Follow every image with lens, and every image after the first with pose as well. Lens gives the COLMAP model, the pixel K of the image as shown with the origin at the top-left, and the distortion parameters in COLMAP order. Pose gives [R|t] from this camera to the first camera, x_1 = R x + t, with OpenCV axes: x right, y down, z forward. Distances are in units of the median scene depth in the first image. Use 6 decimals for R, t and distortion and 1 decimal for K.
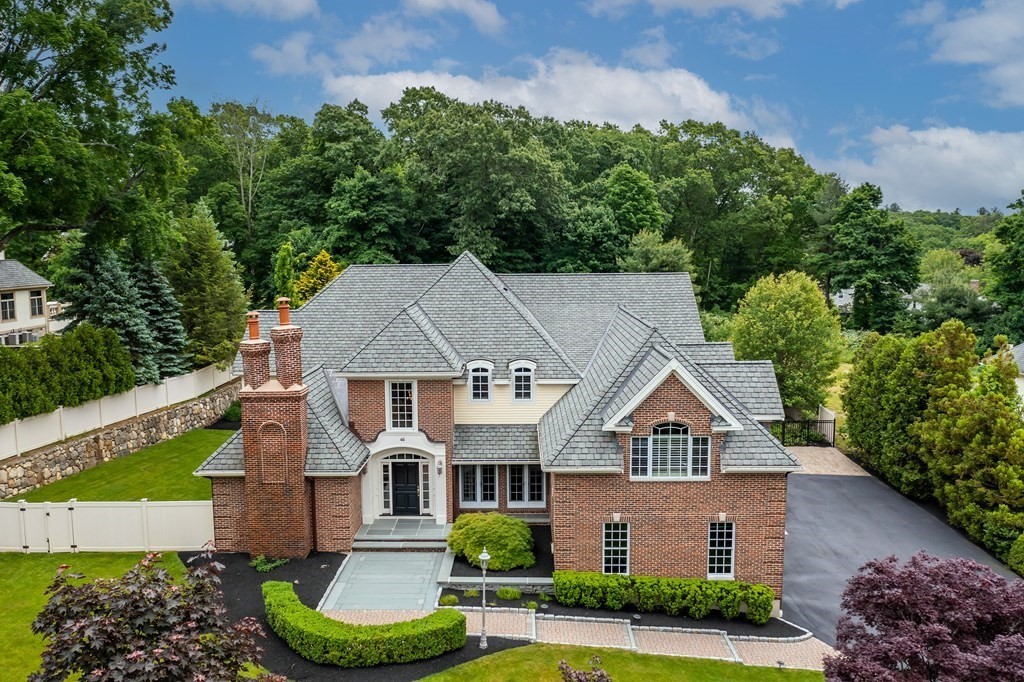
lens RADIAL K [[790.1, 0, 486.7], [0, 790.1, 342.4], [0, 0, 1]] dist [-0.010323, 0.014472]
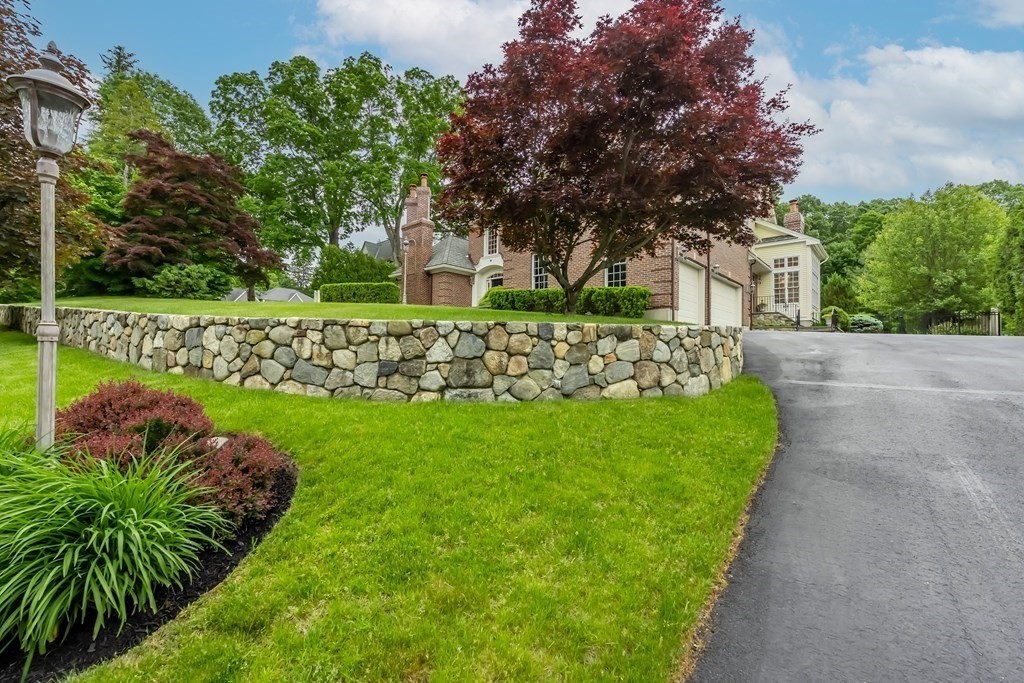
lens RADIAL K [[414.9, 0, 508.7], [0, 414.9, 342.4], [0, 0, 1]] dist [-0.000377, 0.000139]
pose [[0.771503, 0.004449, -0.636211, 0.448302], [-0.087989, 0.991112, -0.099770, 0.359714], [0.630112, 0.132952, 0.765037, 0.385193]]
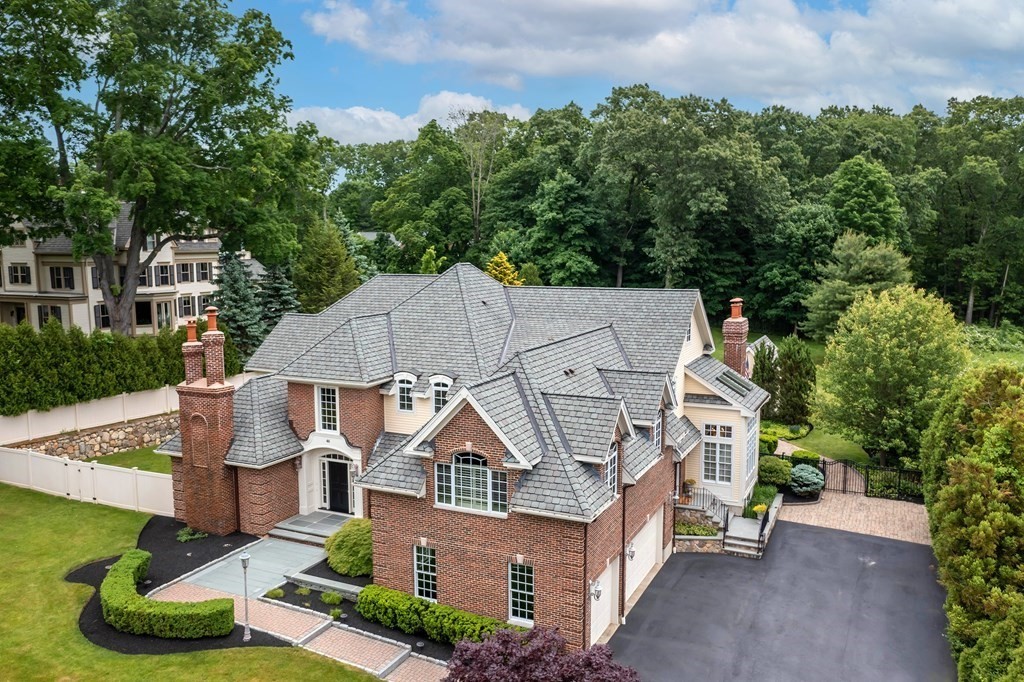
lens RADIAL K [[790.1, 0, 491.0], [0, 790.1, 340.8], [0, 0, 1]] dist [-0.010323, 0.014472]
pose [[0.913001, 0.053420, -0.404444, 0.509524], [-0.050969, 0.998558, 0.016834, -0.041753], [0.404760, 0.005245, 0.914408, 0.101808]]
